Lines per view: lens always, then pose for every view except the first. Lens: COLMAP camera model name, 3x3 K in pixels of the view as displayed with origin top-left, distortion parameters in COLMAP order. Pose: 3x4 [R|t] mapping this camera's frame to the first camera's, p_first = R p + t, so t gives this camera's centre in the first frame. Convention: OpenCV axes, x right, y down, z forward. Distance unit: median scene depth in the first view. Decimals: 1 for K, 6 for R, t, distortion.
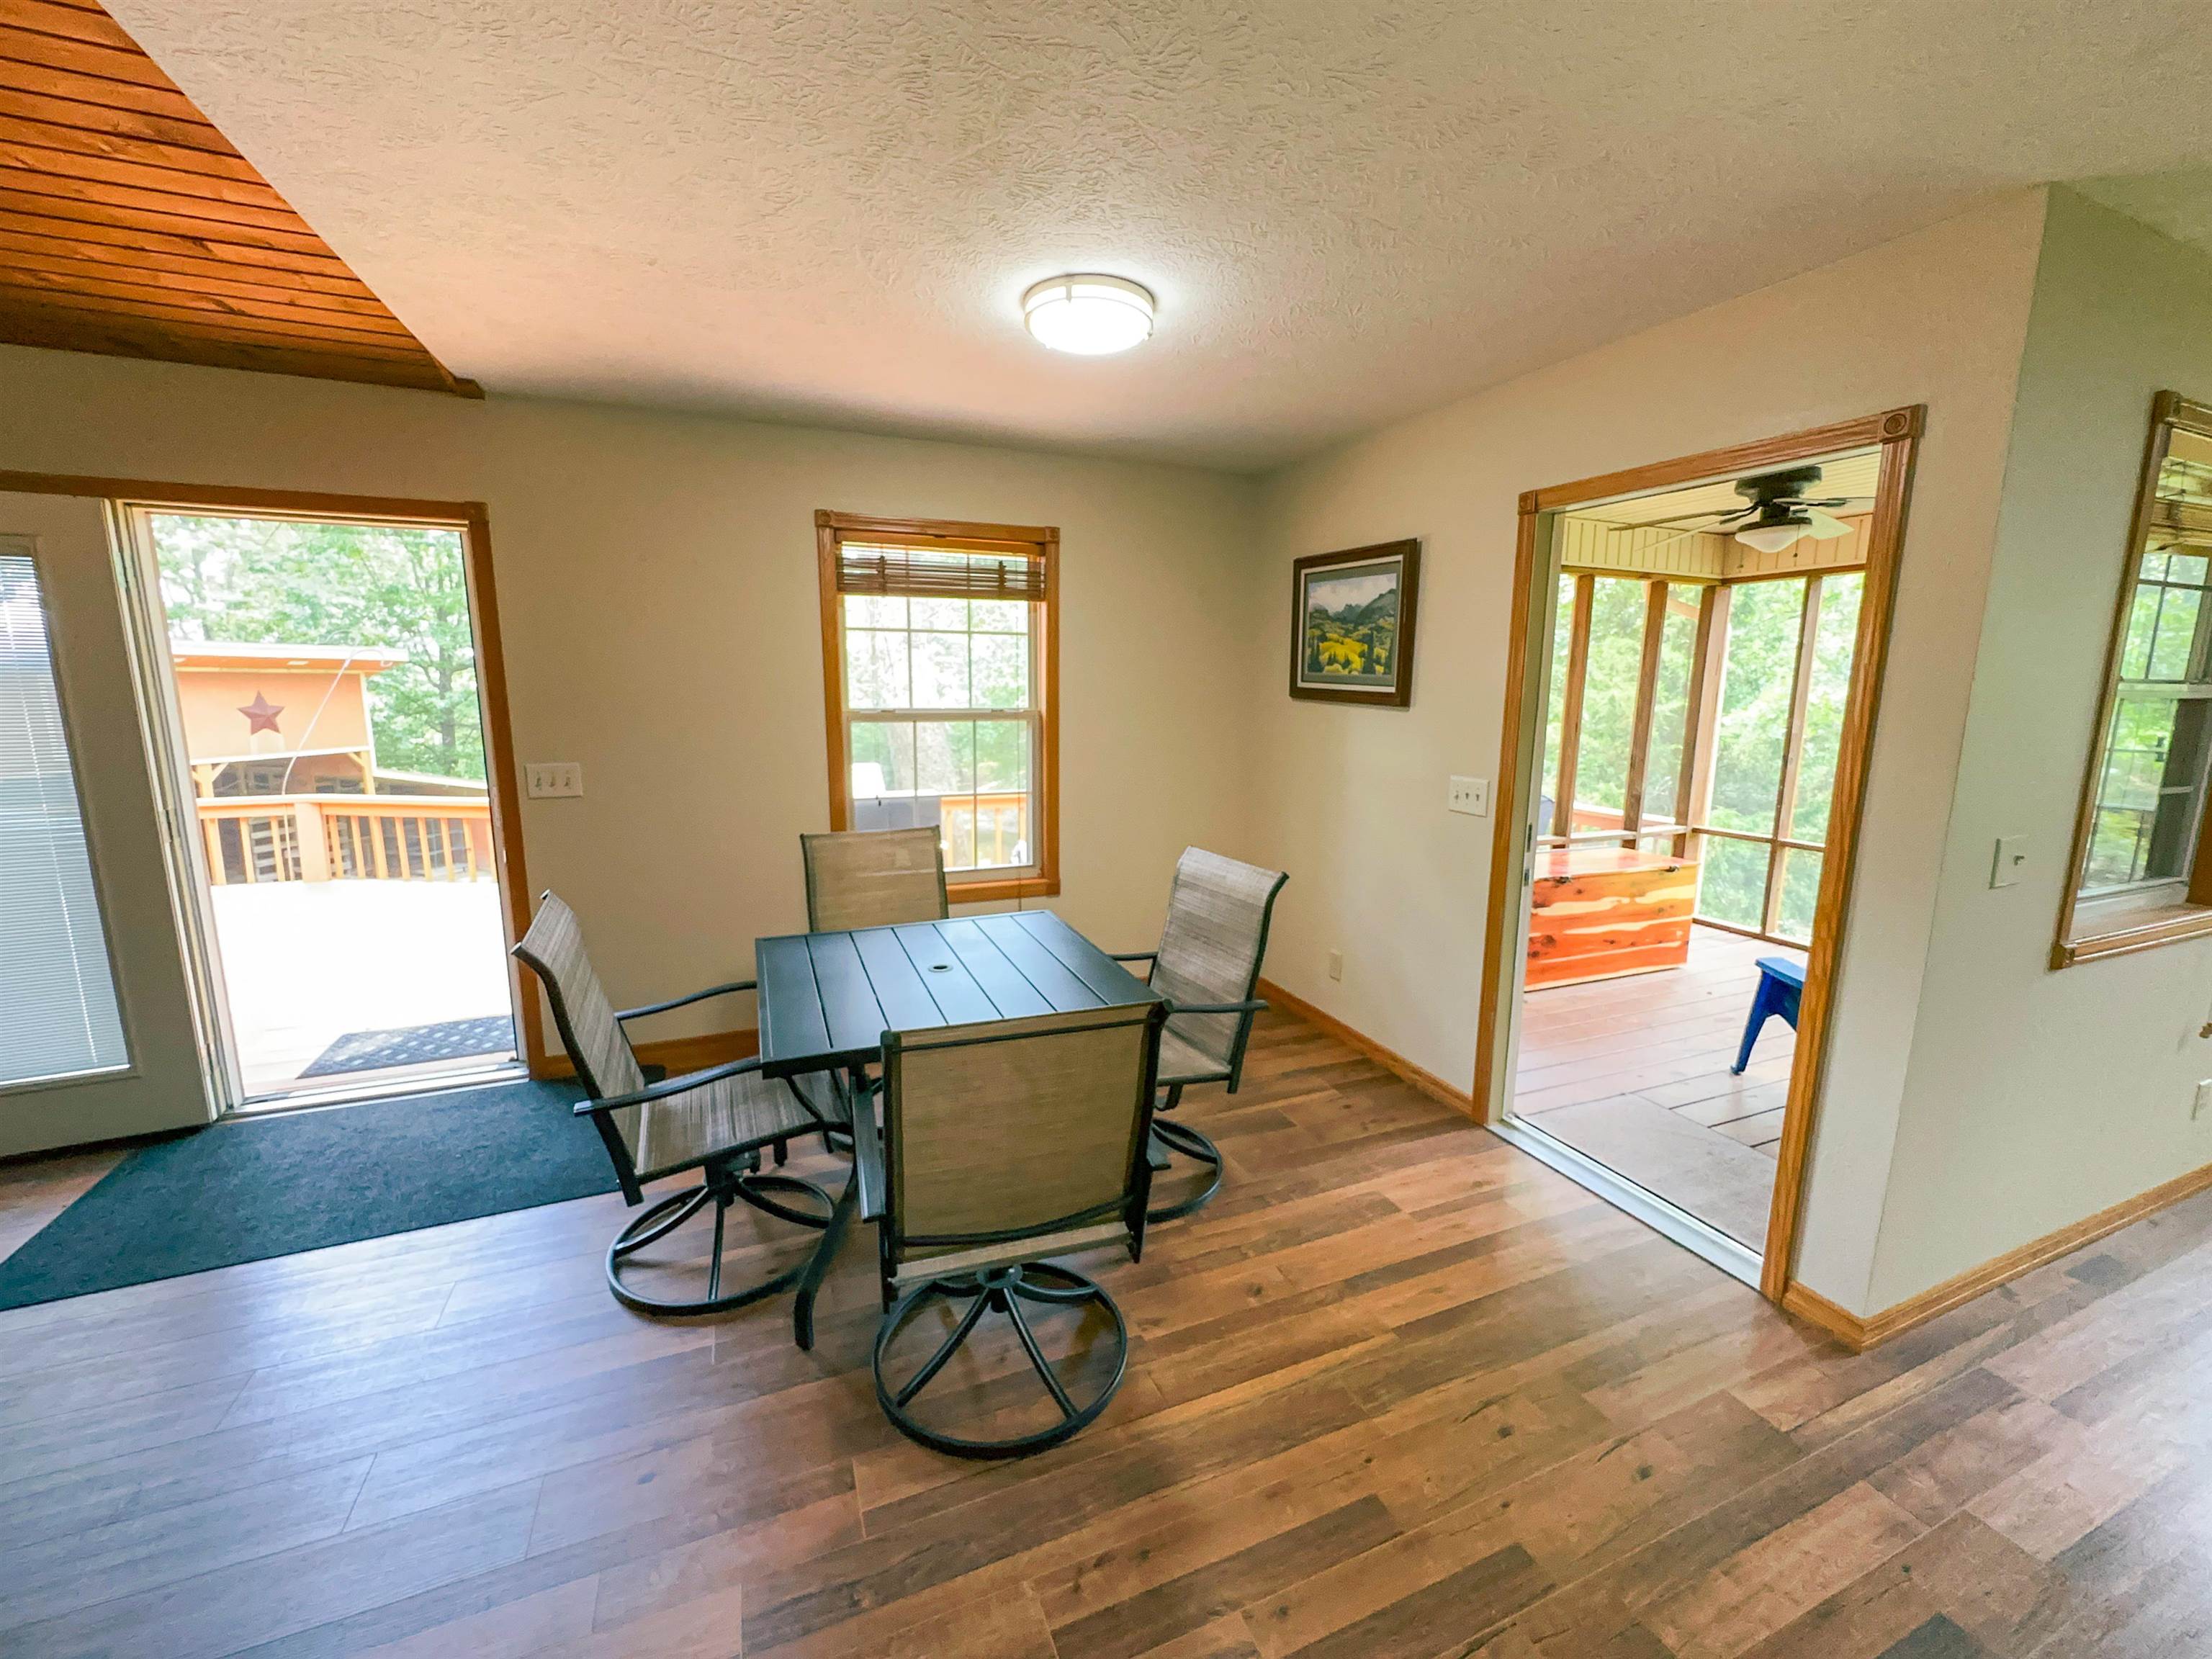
lens RADIAL K [[884.8, 0, 1106.3], [0, 884.8, 820.2], [0, 0, 1]] dist [-0.003150, 0.000036]
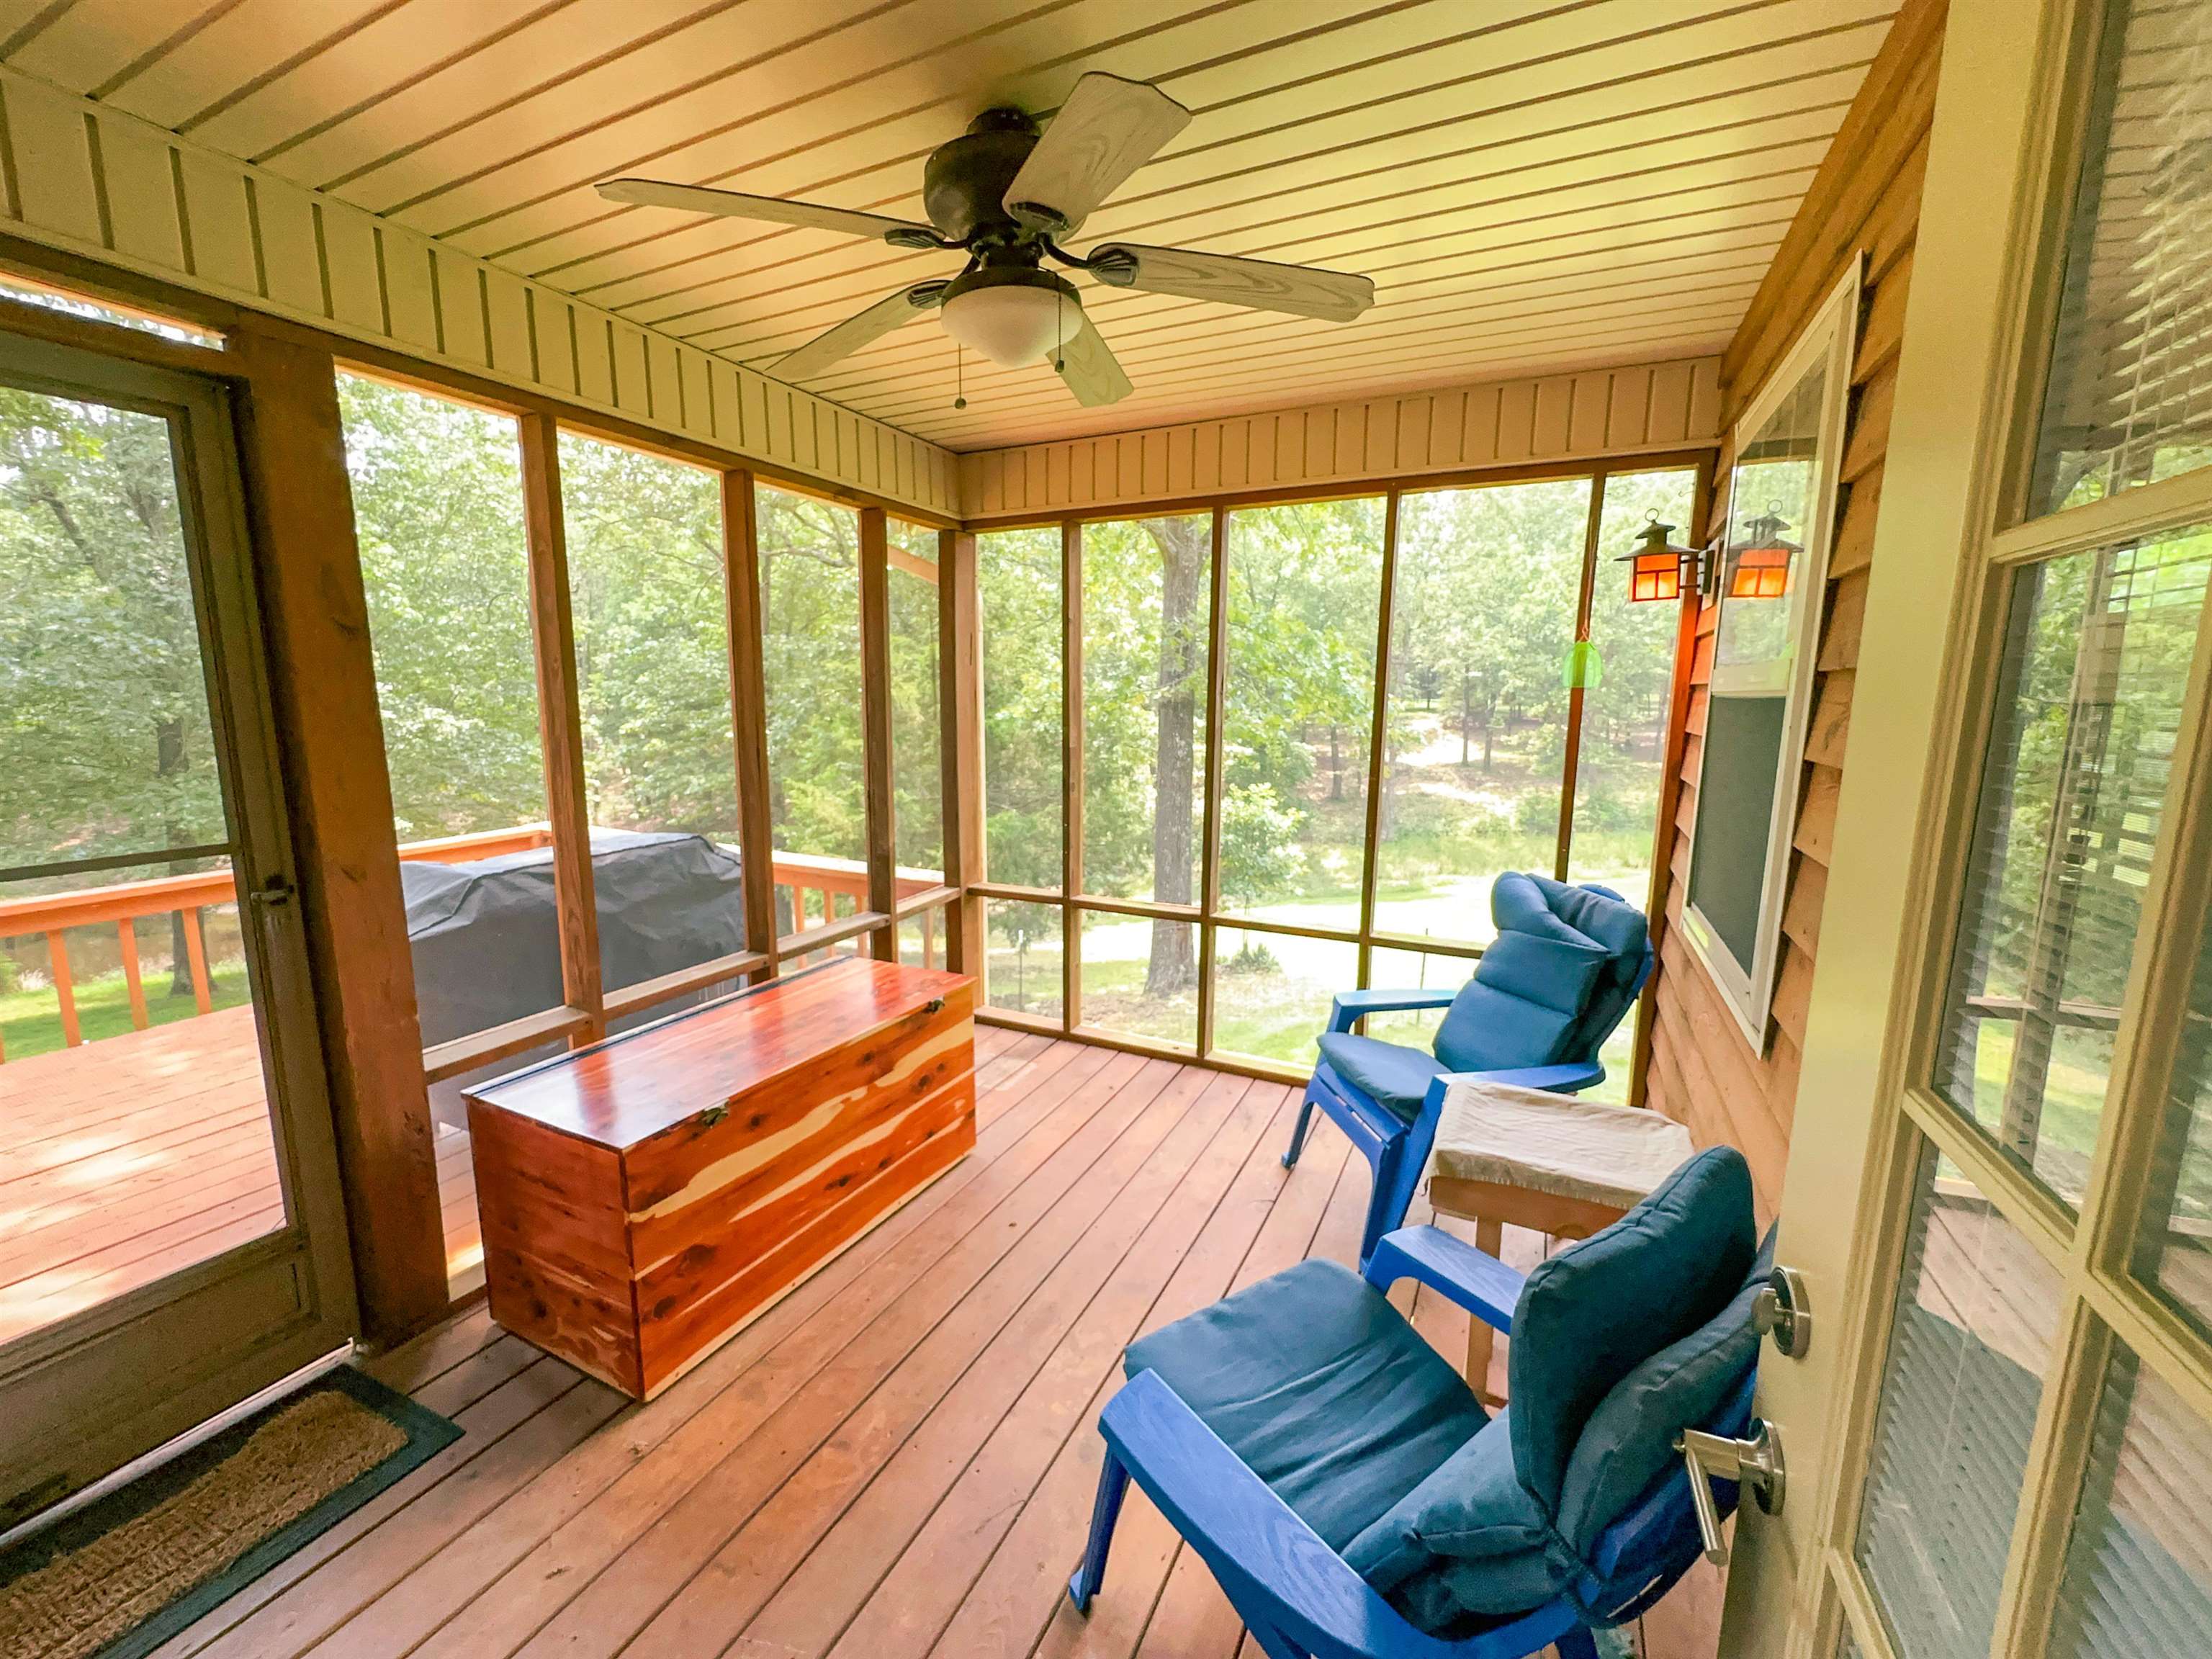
lens RADIAL K [[884.8, 0, 1102.7], [0, 884.8, 829.4], [0, 0, 1]] dist [-0.003150, 0.000036]
pose [[0.754248, -0.115160, 0.646412, 0.330753], [0.111185, 0.992682, 0.047115, -0.060647], [-0.647107, 0.036335, 0.761533, 0.444891]]
